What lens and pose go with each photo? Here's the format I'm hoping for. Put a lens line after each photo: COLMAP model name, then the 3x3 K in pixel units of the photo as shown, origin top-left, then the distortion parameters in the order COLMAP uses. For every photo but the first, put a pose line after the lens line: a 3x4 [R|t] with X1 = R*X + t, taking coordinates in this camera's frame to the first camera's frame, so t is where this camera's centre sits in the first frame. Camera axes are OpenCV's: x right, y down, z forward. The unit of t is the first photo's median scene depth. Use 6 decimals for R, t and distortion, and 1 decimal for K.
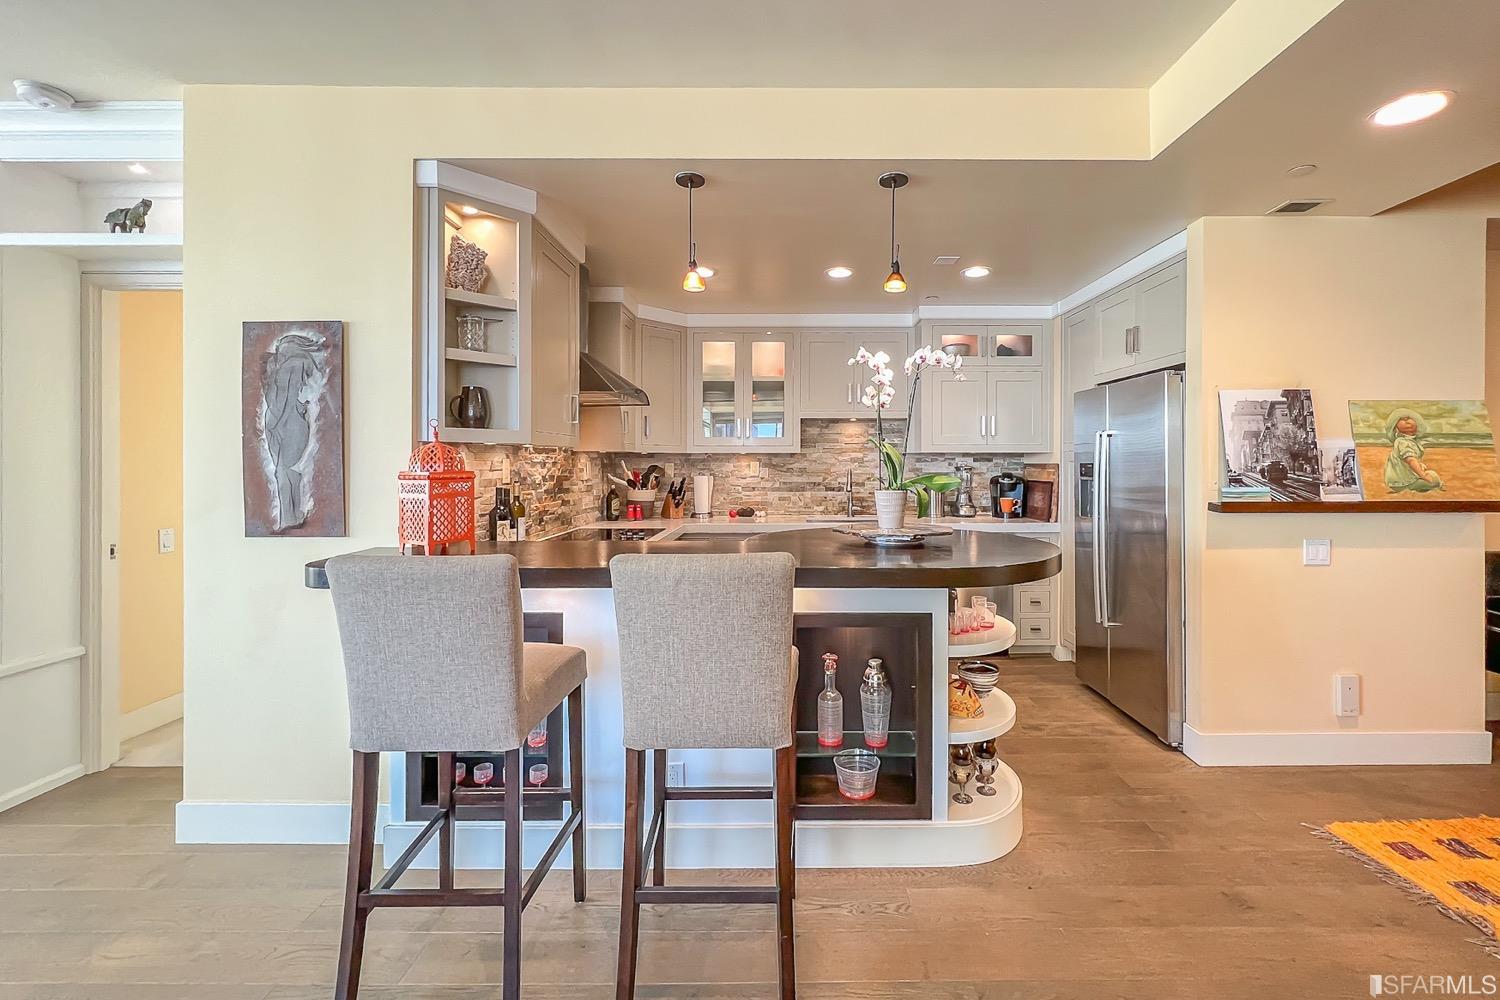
lens RADIAL K [[632.0, 0, 783.8], [0, 632.0, 465.1], [0, 0, 1]] dist [-0.000568, -0.000088]
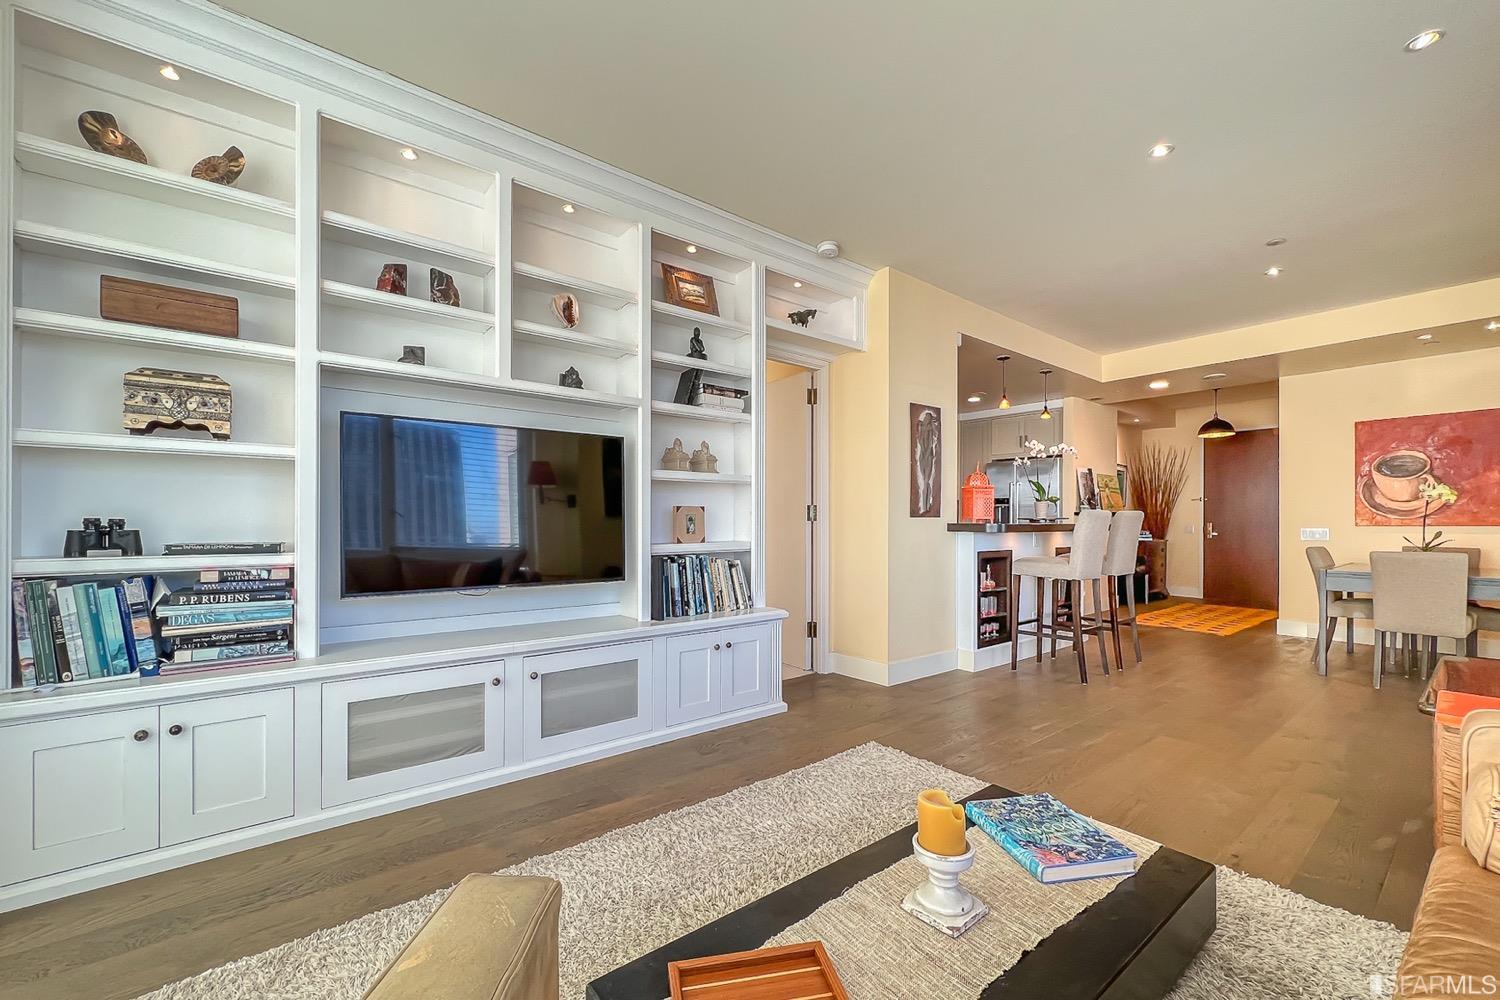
lens RADIAL K [[662.5, 0, 754.0], [0, 662.5, 523.7], [0, 0, 1]] dist [-0.001151, -0.000080]
pose [[0.752924, 0.000584, 0.658108, -1.278364], [0.001182, 0.999997, -0.002241, 0.070447], [-0.658107, 0.002465, 0.752920, -0.087318]]
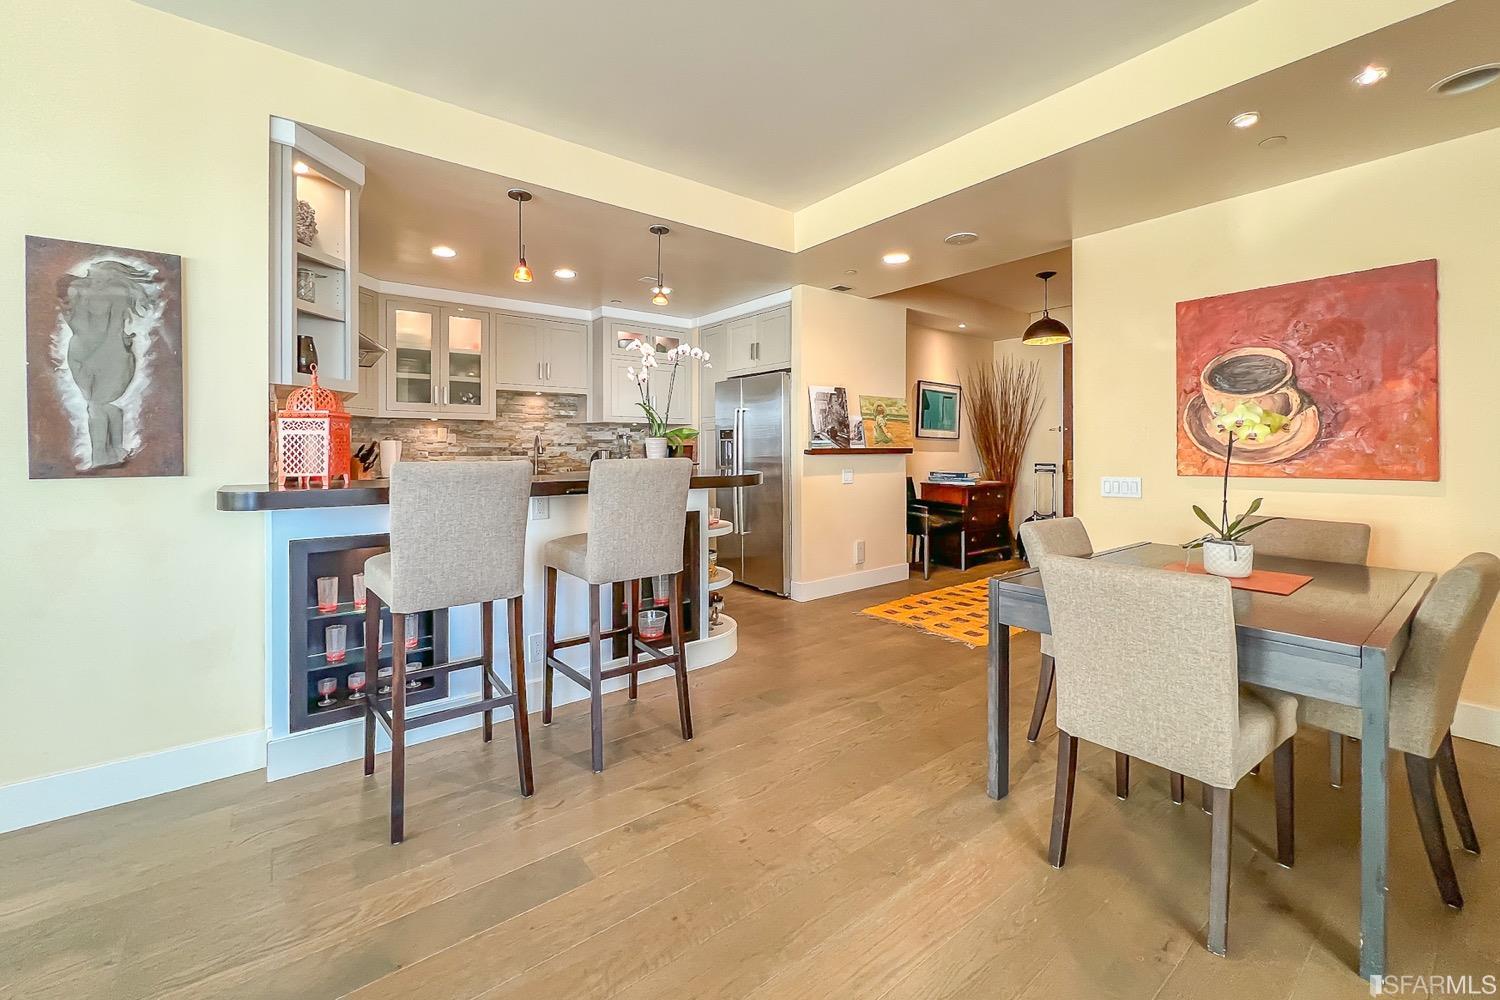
lens RADIAL K [[611.3, 0, 756.3], [0, 611.3, 452.1], [0, 0, 1]] dist [0.000035, 0.000043]
pose [[0.788002, -0.003762, 0.615661, -0.297132], [0.004074, 0.999991, 0.000896, 0.040920], [-0.615659, 0.001803, 0.788010, -0.154261]]
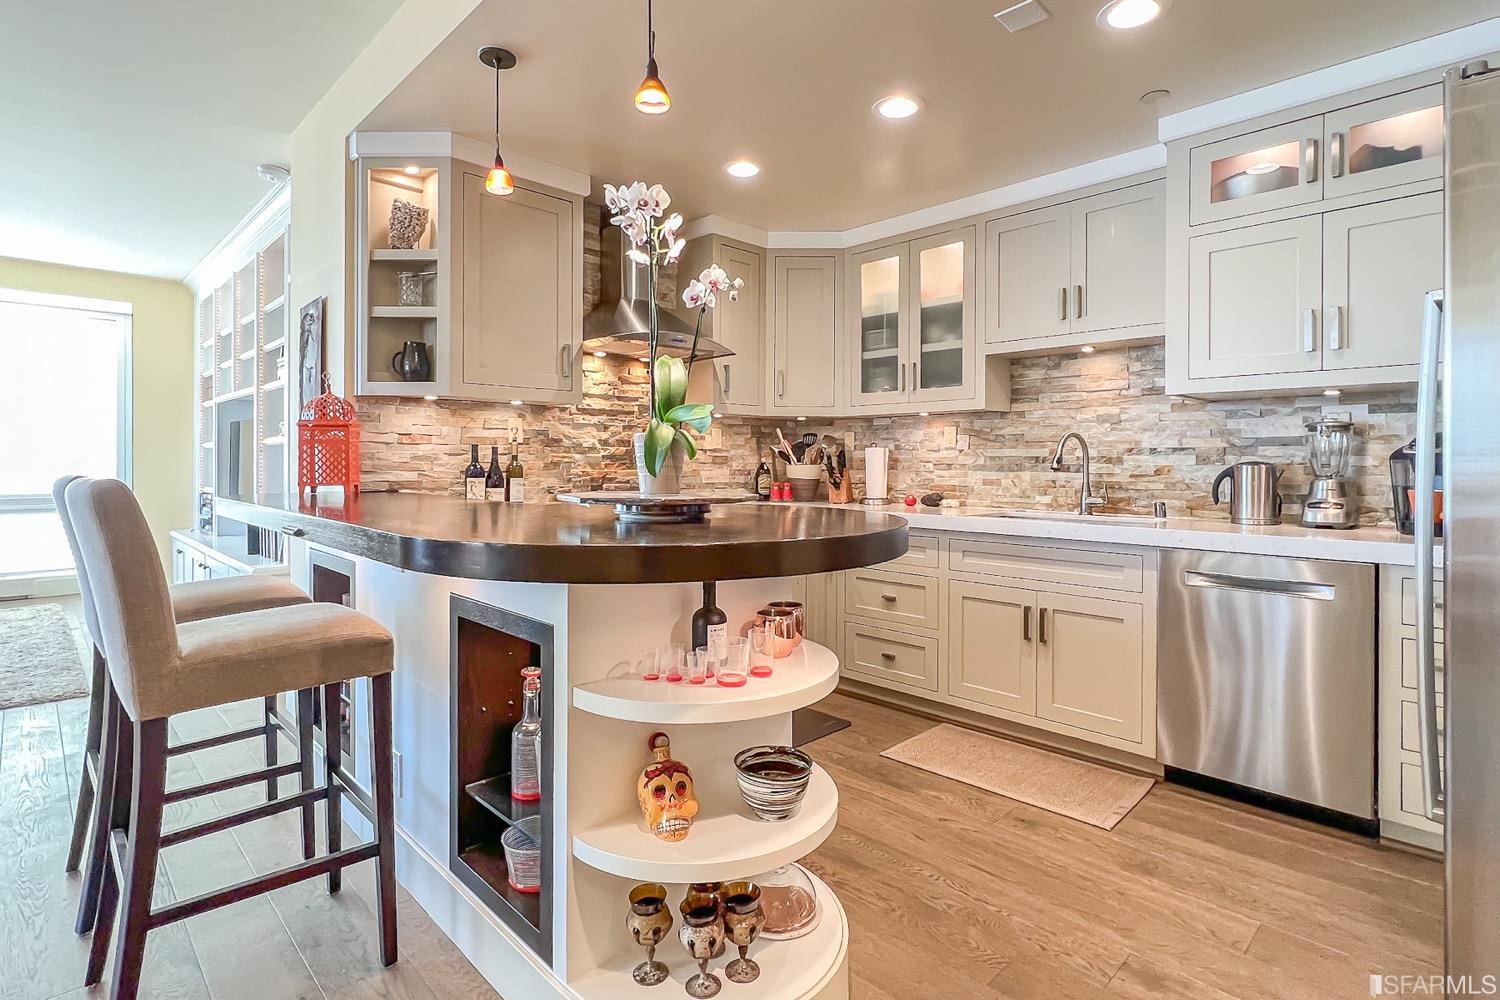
lens RADIAL K [[743.2, 0, 734.5], [0, 743.2, 465.7], [0, 0, 1]] dist [0.000169, -0.000329]
pose [[0.688824, 0.008241, -0.724882, 0.424653], [-0.005844, 0.999966, 0.005815, 0.037567], [0.724905, 0.000230, 0.688848, 0.313009]]
